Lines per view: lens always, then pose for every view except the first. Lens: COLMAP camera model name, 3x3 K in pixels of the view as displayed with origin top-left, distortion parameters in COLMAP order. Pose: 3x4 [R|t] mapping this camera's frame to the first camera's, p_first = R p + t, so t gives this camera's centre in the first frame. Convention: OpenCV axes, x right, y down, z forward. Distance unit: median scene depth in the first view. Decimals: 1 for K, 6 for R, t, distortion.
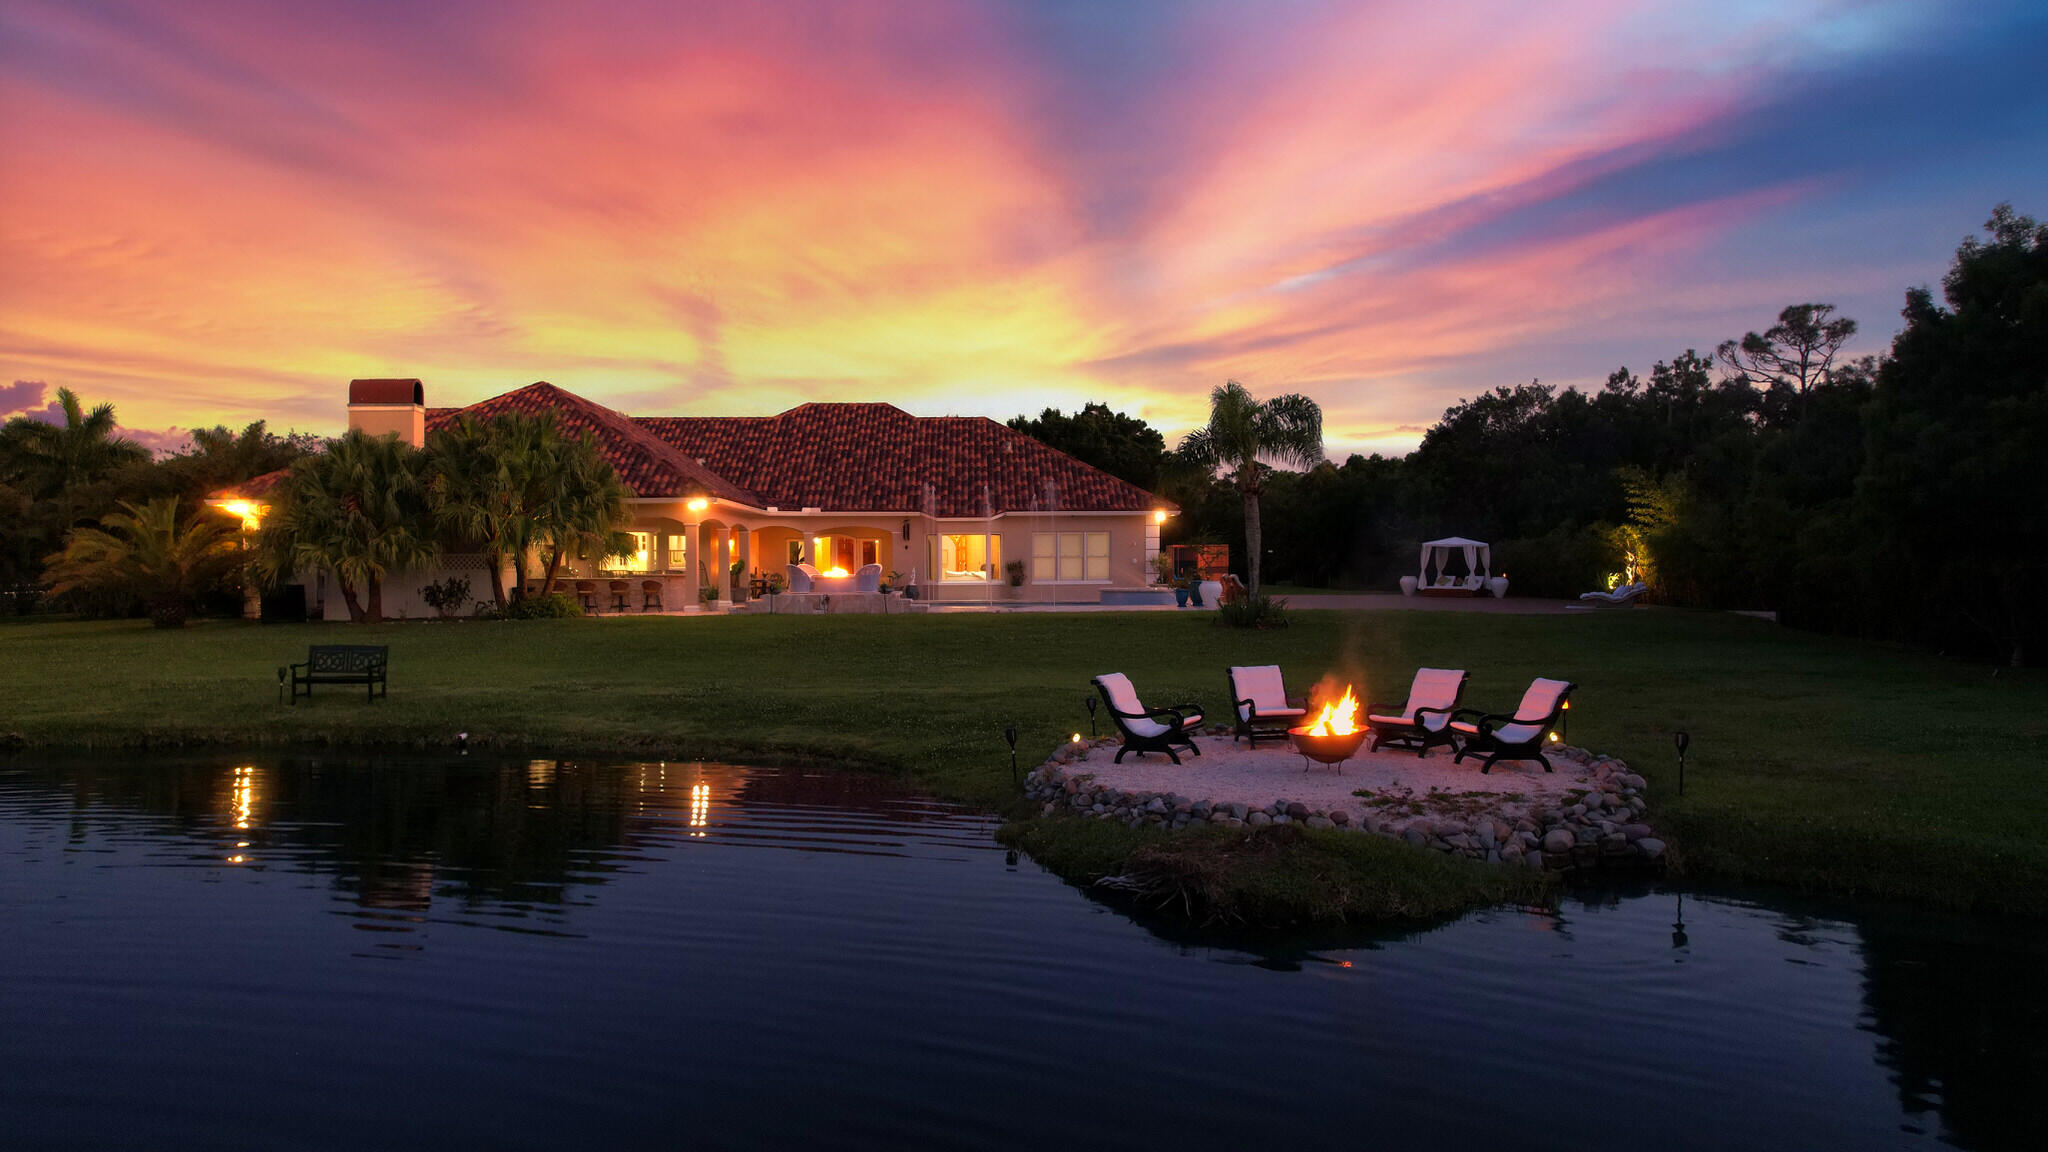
lens RADIAL K [[1312.6, 0, 1028.5], [0, 1312.6, 595.0], [0, 0, 1]] dist [-0.052851, 0.028522]
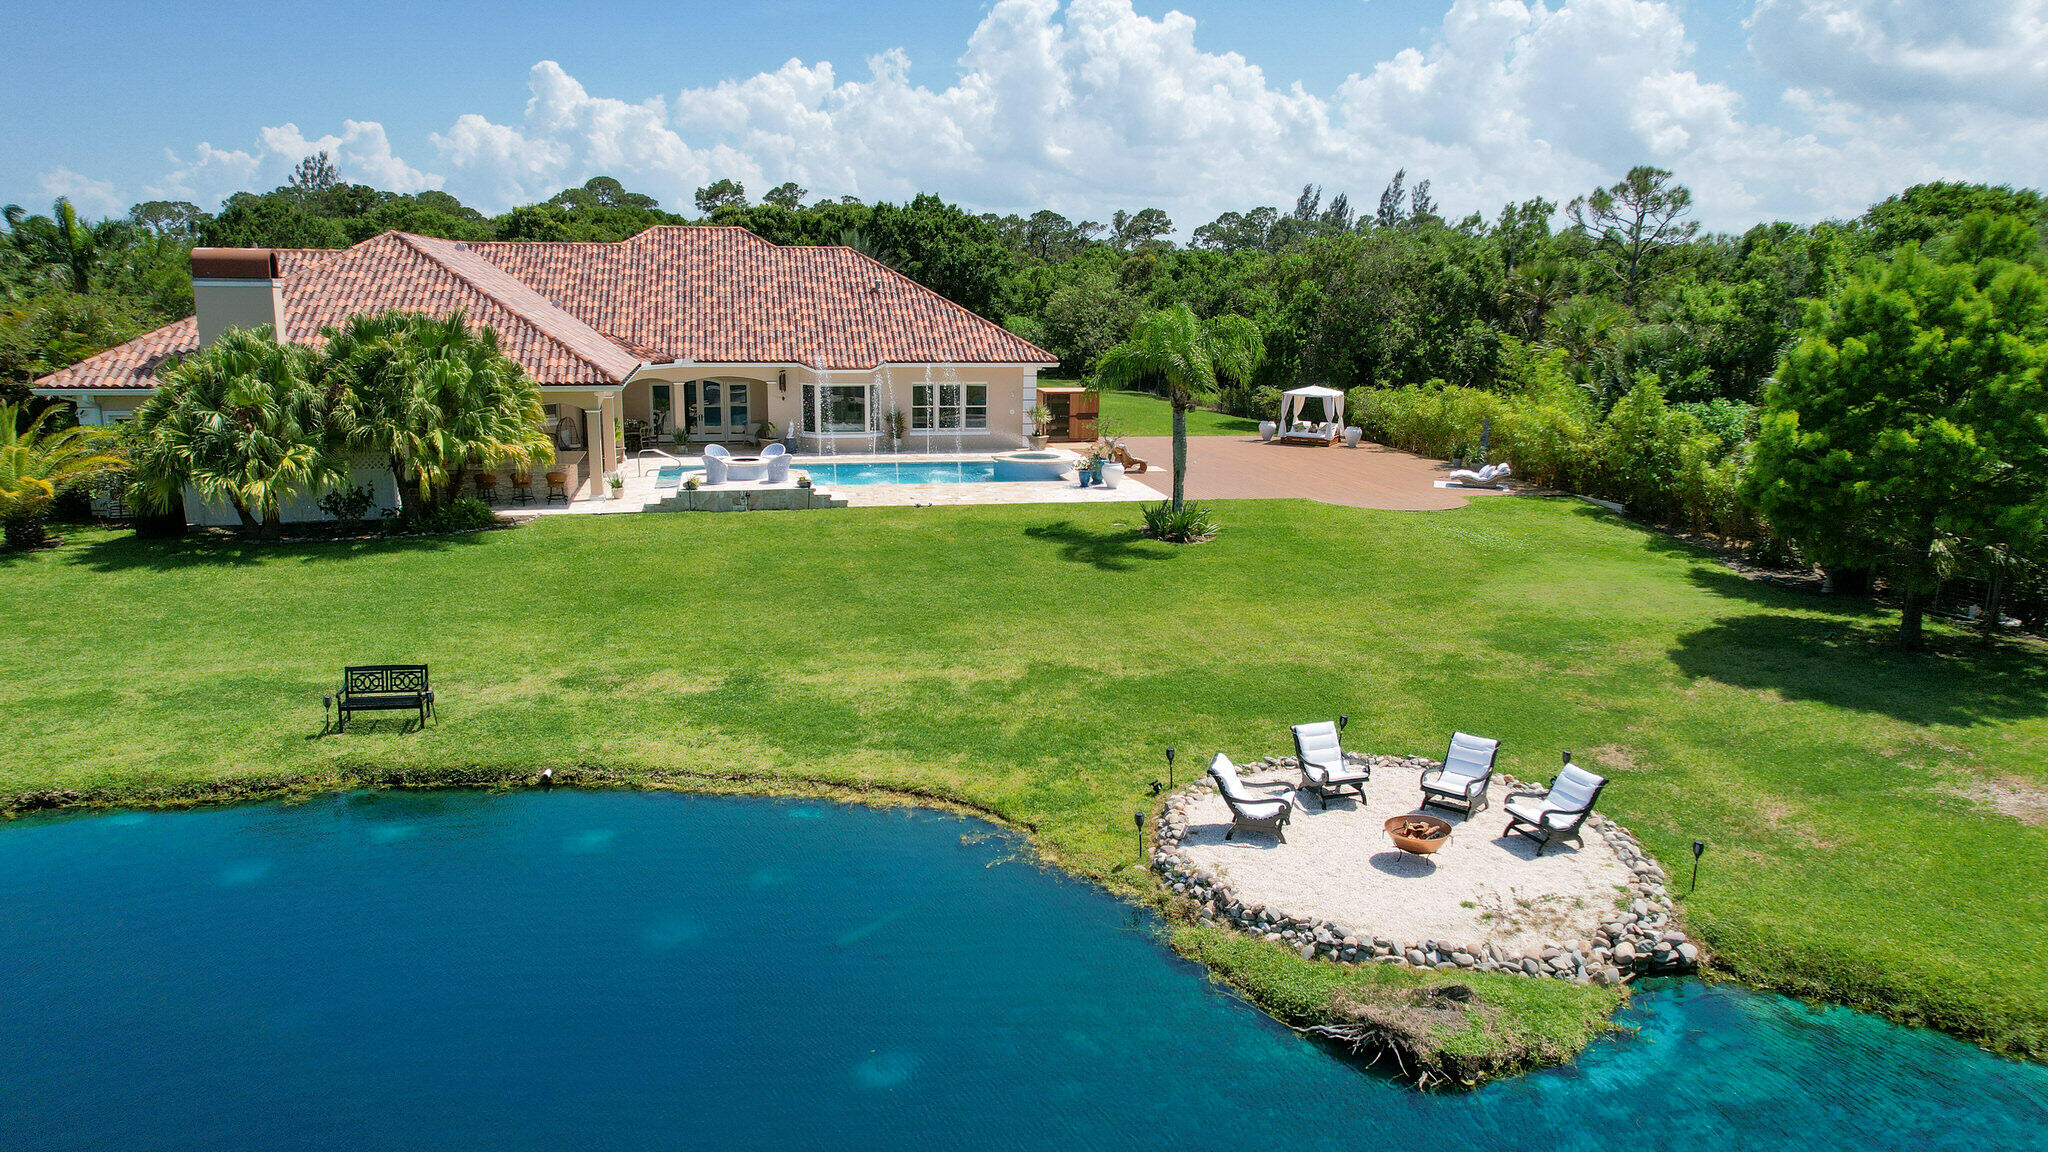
lens RADIAL K [[1312.6, 0, 1008.5], [0, 1312.6, 665.1], [0, 0, 1]] dist [-0.052851, 0.028522]
pose [[0.986174, -0.039095, 0.161038, -0.093975], [-0.004017, 0.965849, 0.259075, -0.098786], [-0.165667, -0.256140, 0.952338, -0.017792]]
